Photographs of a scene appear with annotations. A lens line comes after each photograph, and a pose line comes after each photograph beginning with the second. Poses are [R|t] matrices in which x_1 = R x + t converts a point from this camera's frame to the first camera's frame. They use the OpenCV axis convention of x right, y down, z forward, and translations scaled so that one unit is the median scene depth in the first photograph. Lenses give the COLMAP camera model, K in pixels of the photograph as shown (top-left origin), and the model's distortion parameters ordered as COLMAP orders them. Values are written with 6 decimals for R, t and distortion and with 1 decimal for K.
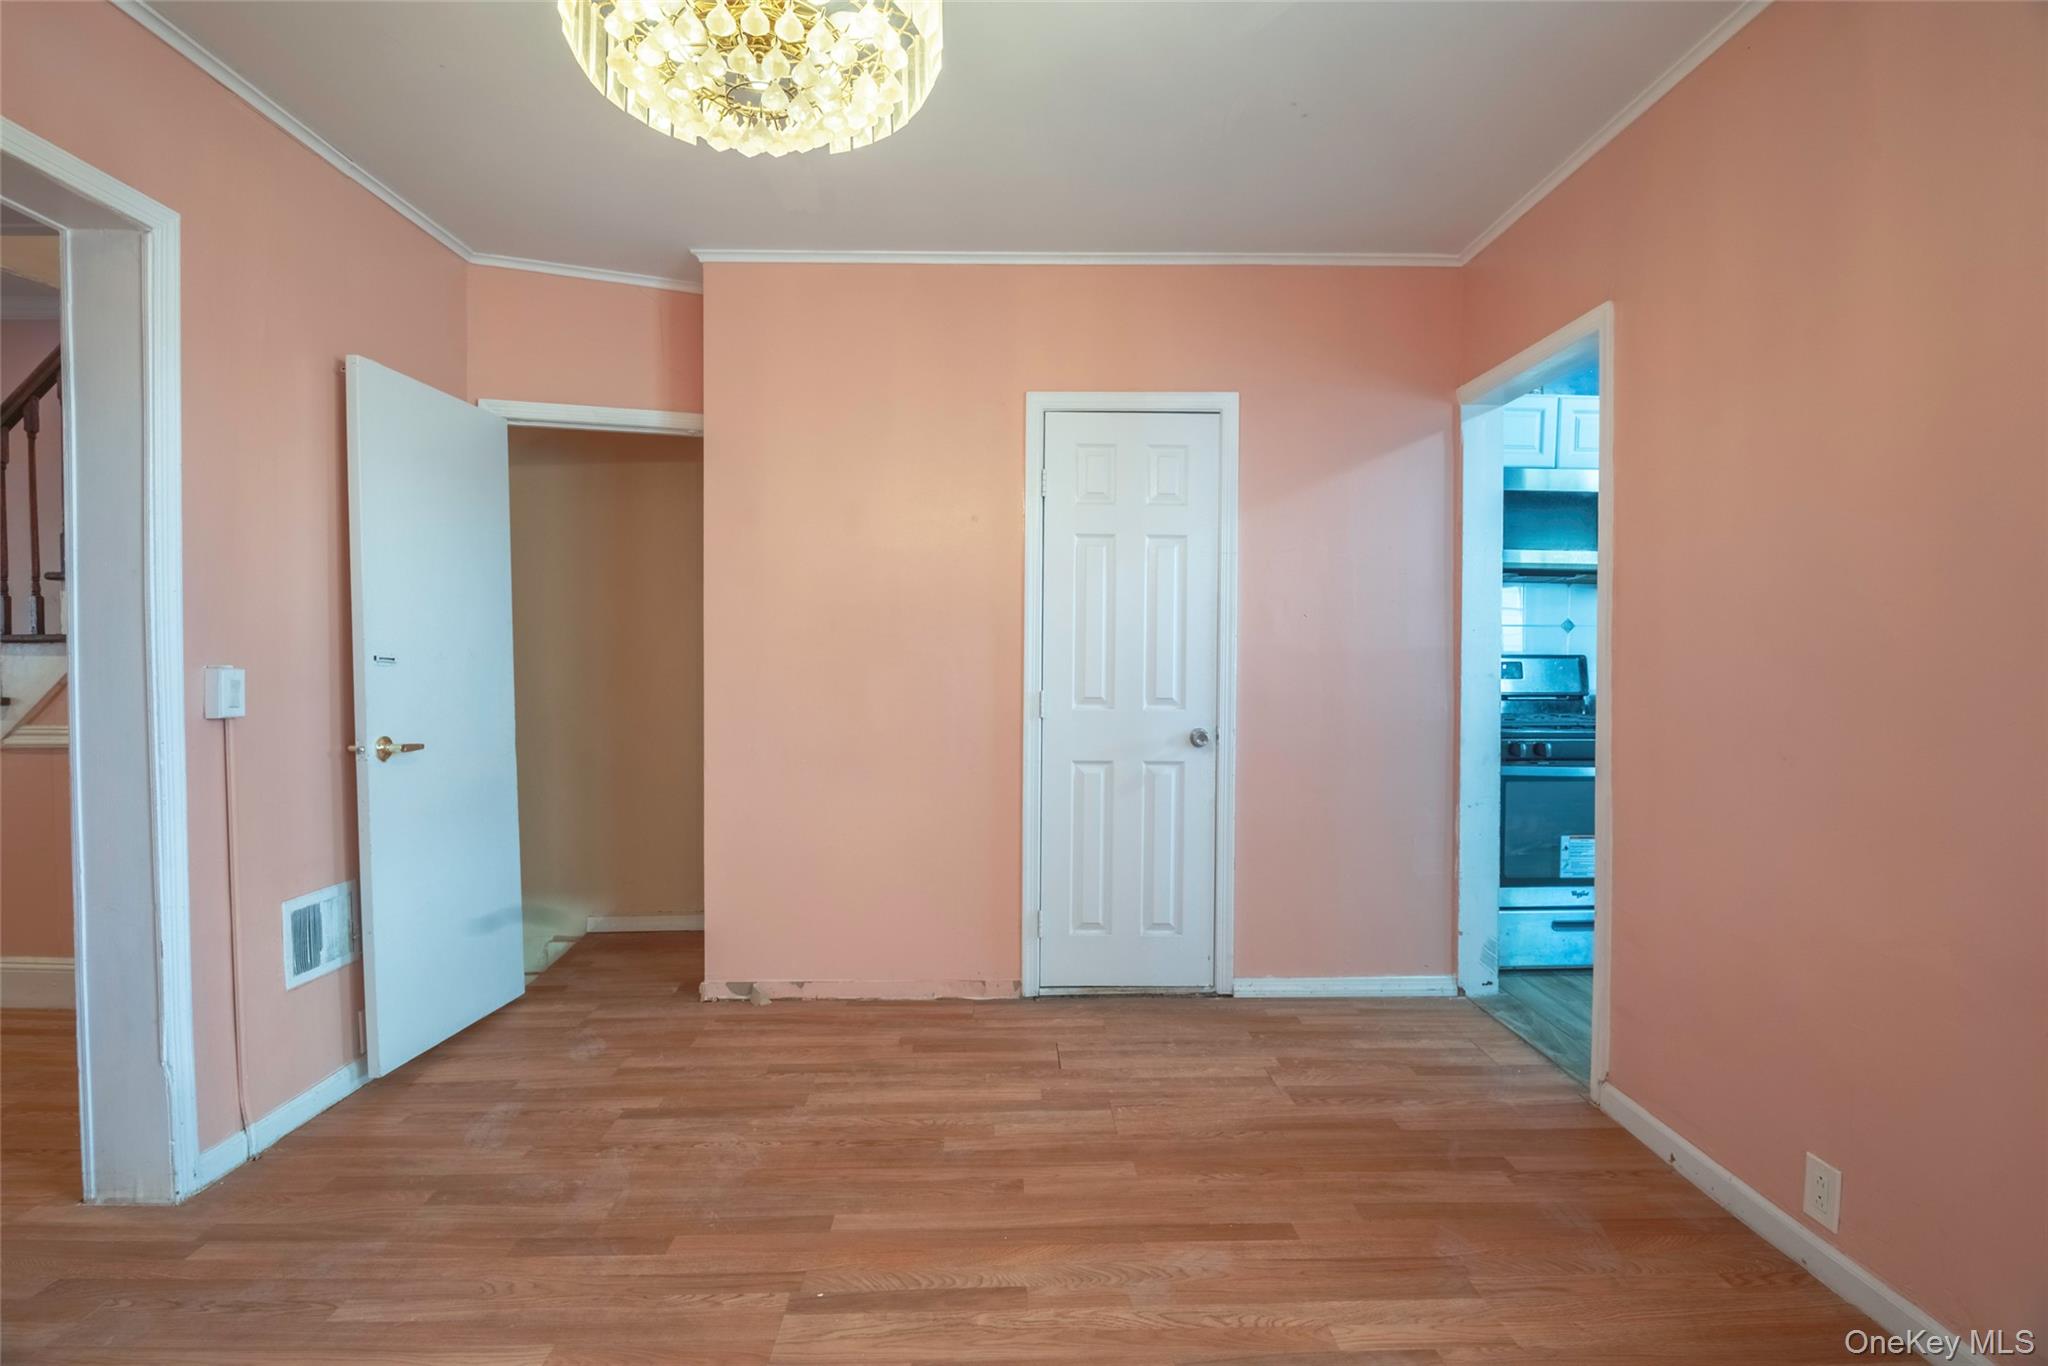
lens RADIAL K [[977.1, 0, 1040.8], [0, 977.1, 697.0], [0, 0, 1]] dist [-0.003492, -0.007066]
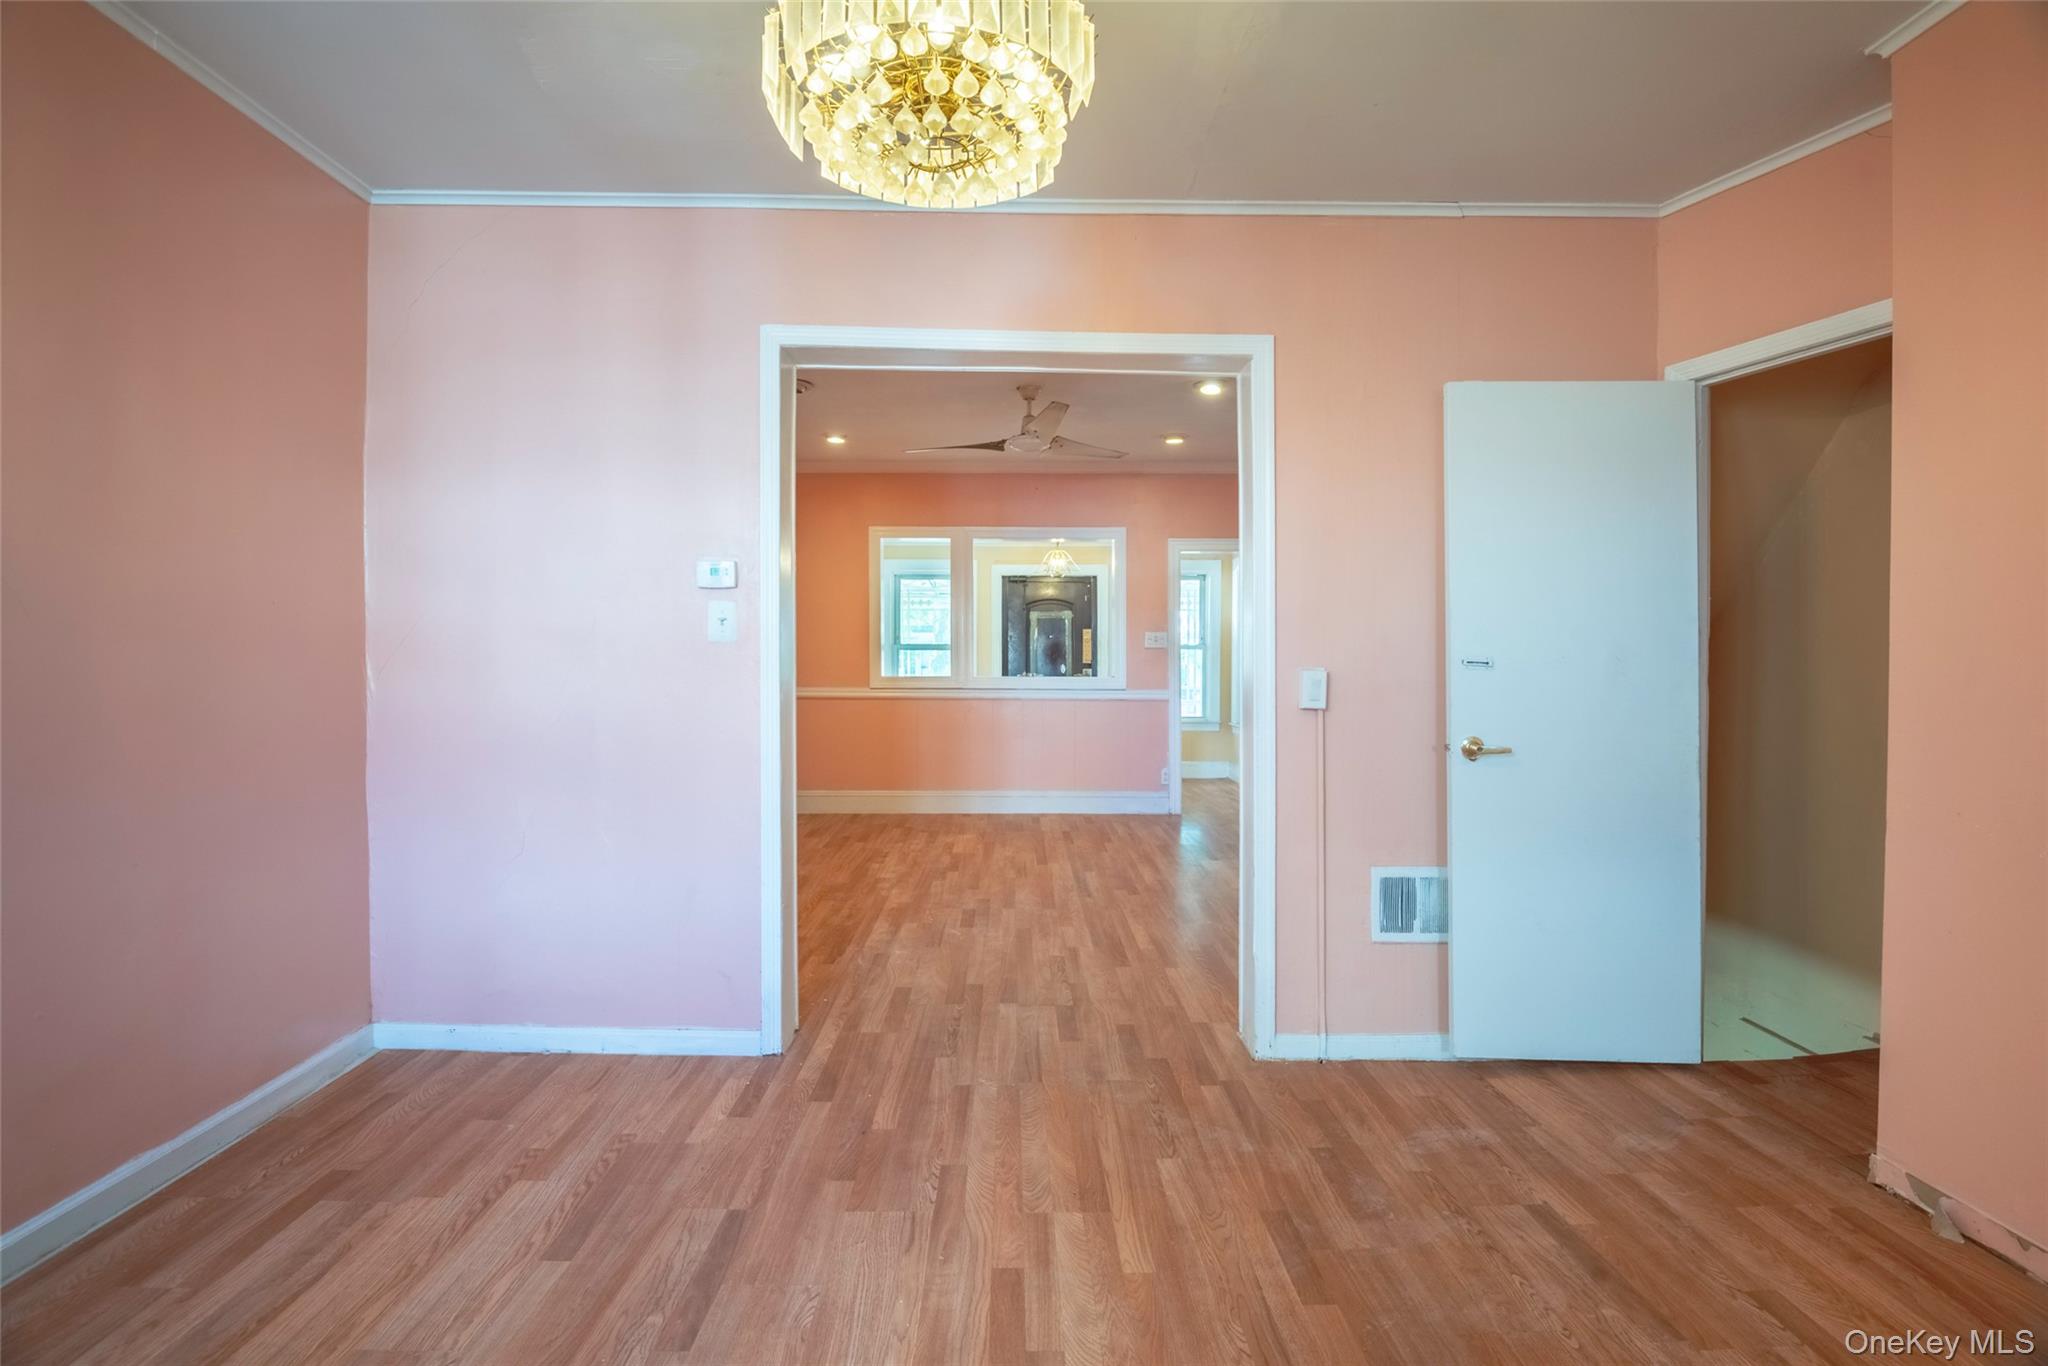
lens RADIAL K [[977.1, 0, 1010.9], [0, 977.1, 694.0], [0, 0, 1]] dist [-0.003492, -0.007066]
pose [[-0.020639, 0.028084, -0.999392, 0.389198], [-0.040250, 0.998772, 0.028897, -0.015962], [0.998976, 0.040822, -0.019483, 0.530466]]
